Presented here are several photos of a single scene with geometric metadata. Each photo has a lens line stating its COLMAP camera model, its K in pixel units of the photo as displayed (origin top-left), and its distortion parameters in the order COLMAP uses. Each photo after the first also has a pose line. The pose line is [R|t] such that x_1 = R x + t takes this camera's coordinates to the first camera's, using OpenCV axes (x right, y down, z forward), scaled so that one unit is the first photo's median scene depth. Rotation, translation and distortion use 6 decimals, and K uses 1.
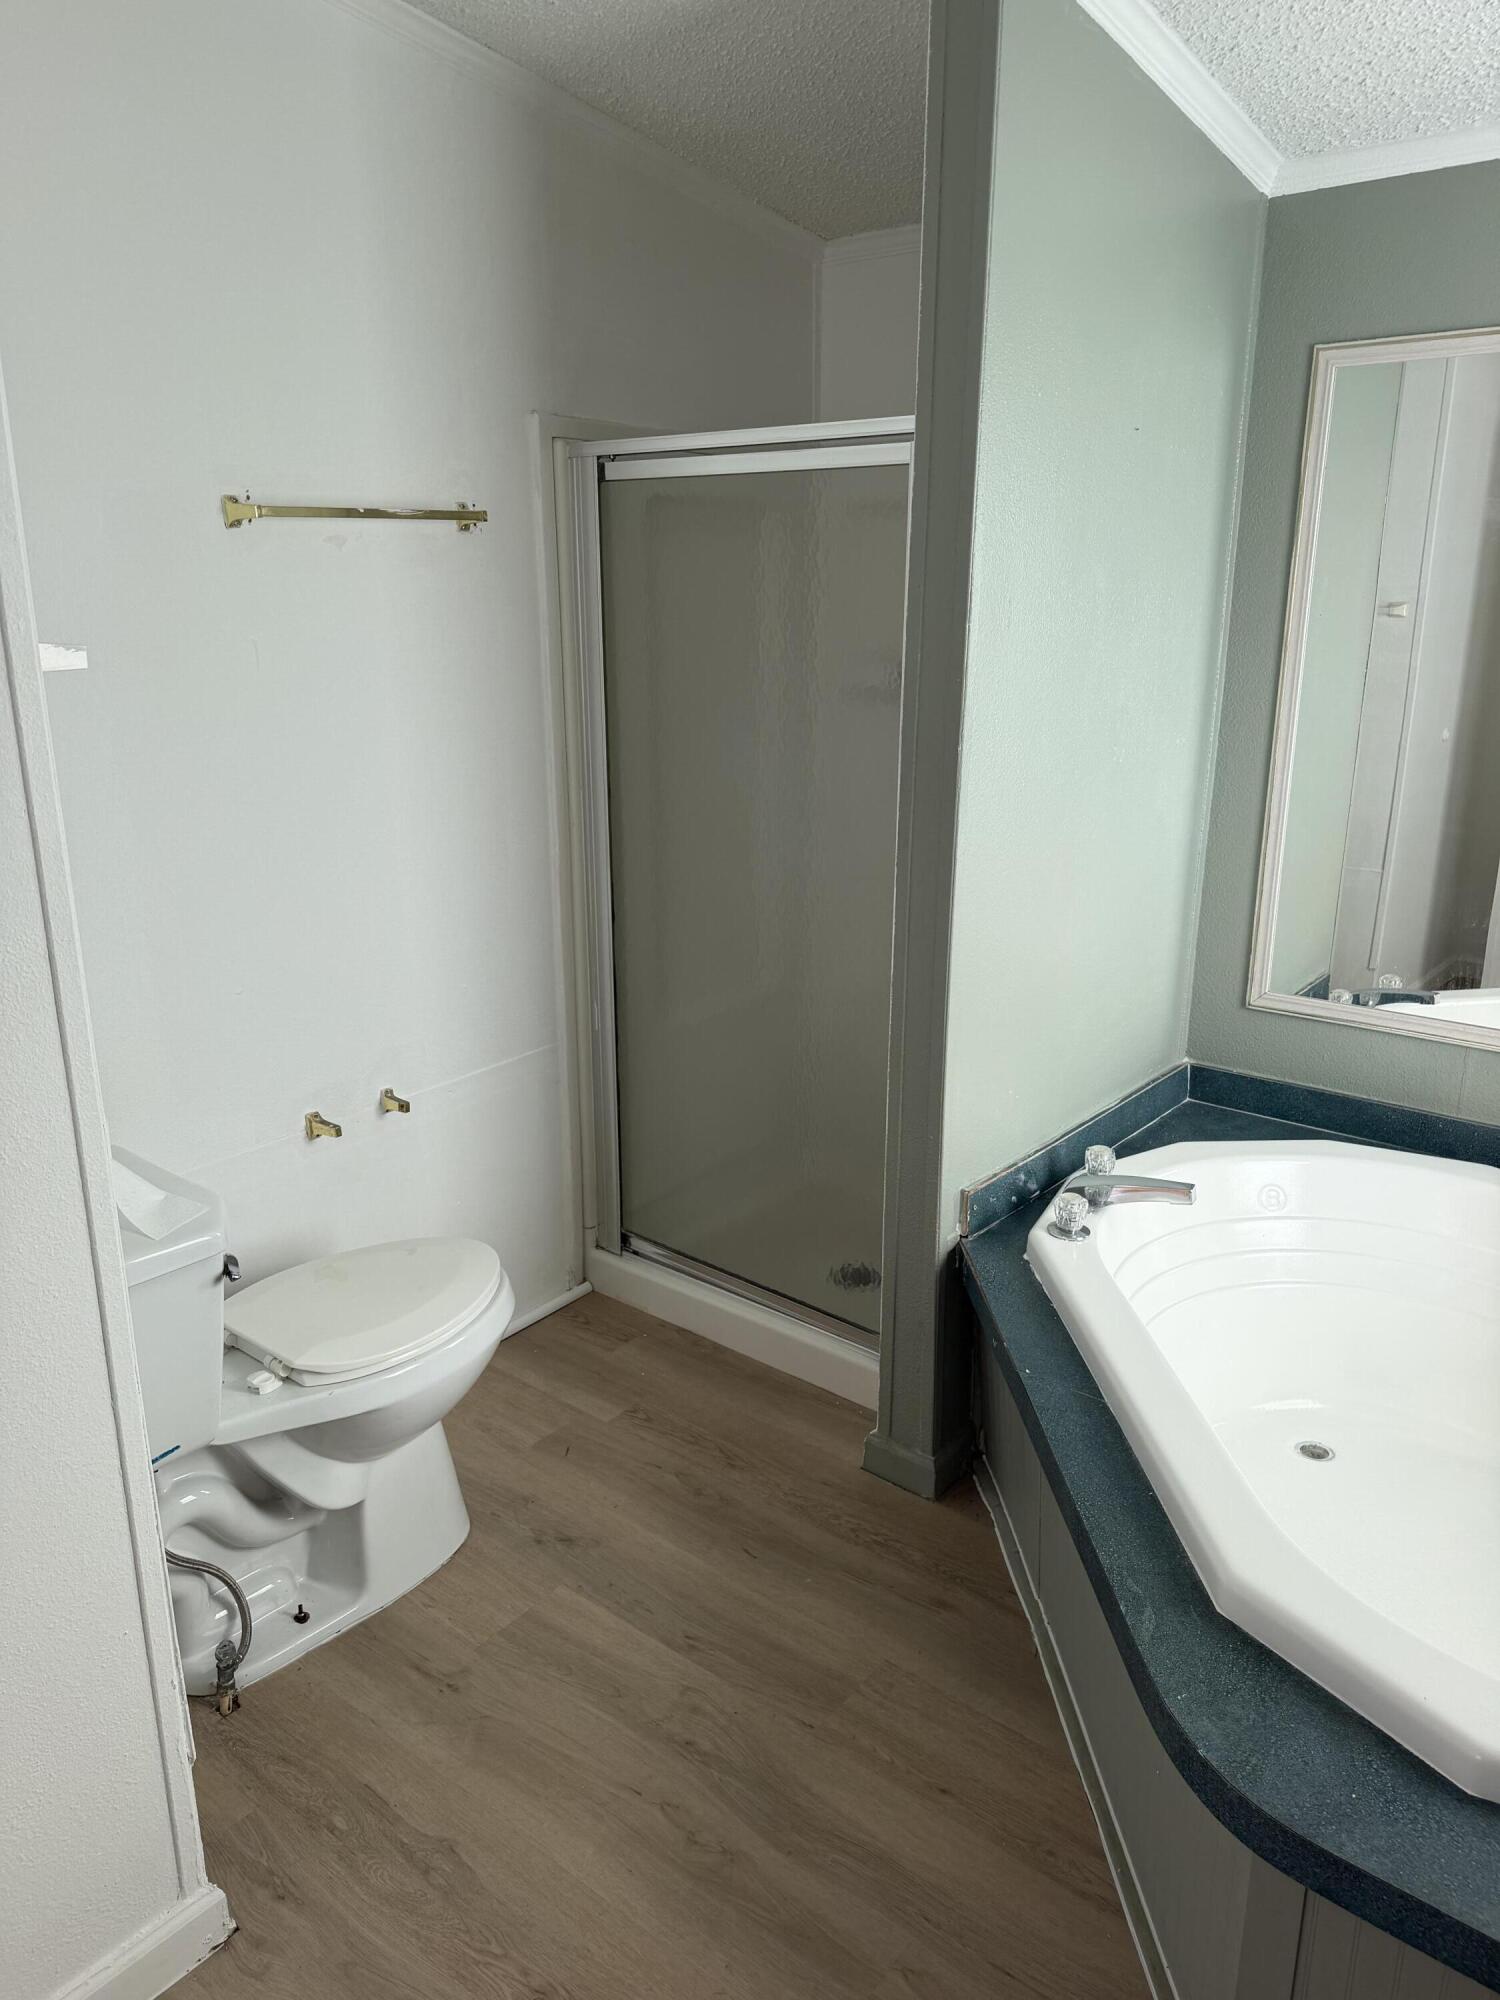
lens RADIAL K [[1387.6, 0, 750.0], [0, 1387.6, 1000.0], [0, 0, 1]] dist [-0.008754, -0.004163]
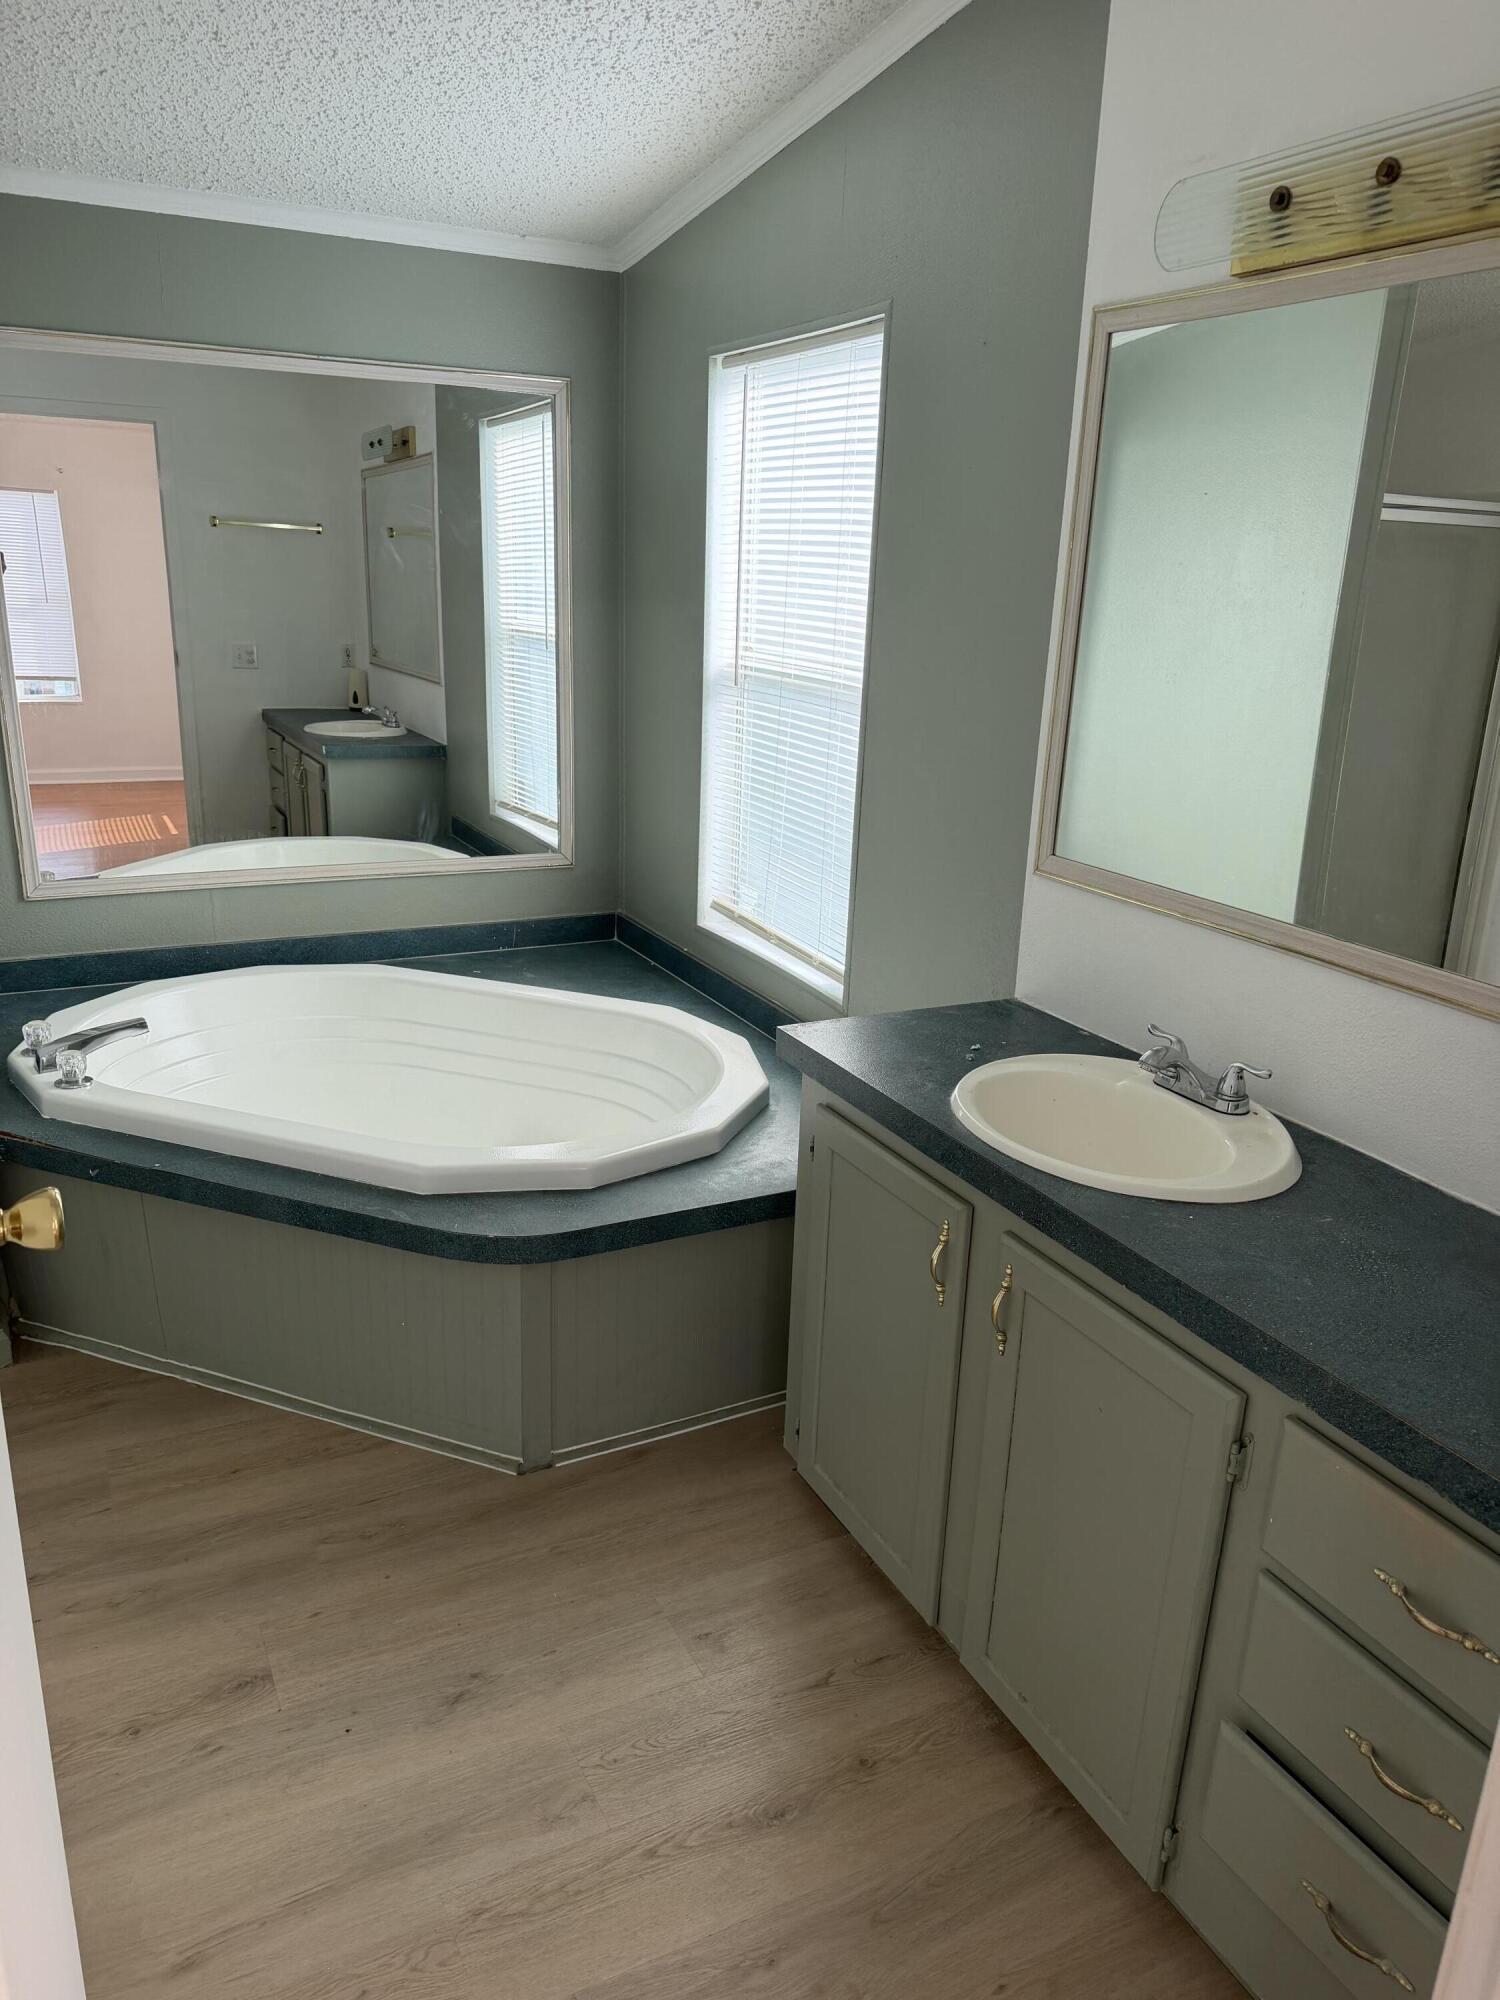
lens RADIAL K [[1387.6, 0, 750.0], [0, 1387.6, 1000.0], [0, 0, 1]] dist [-0.008754, -0.004163]
pose [[0.422702, -0.263854, 0.867009, -0.540480], [0.216802, 0.958342, 0.185949, 0.001624], [-0.879954, 0.109368, 0.462297, -0.072685]]
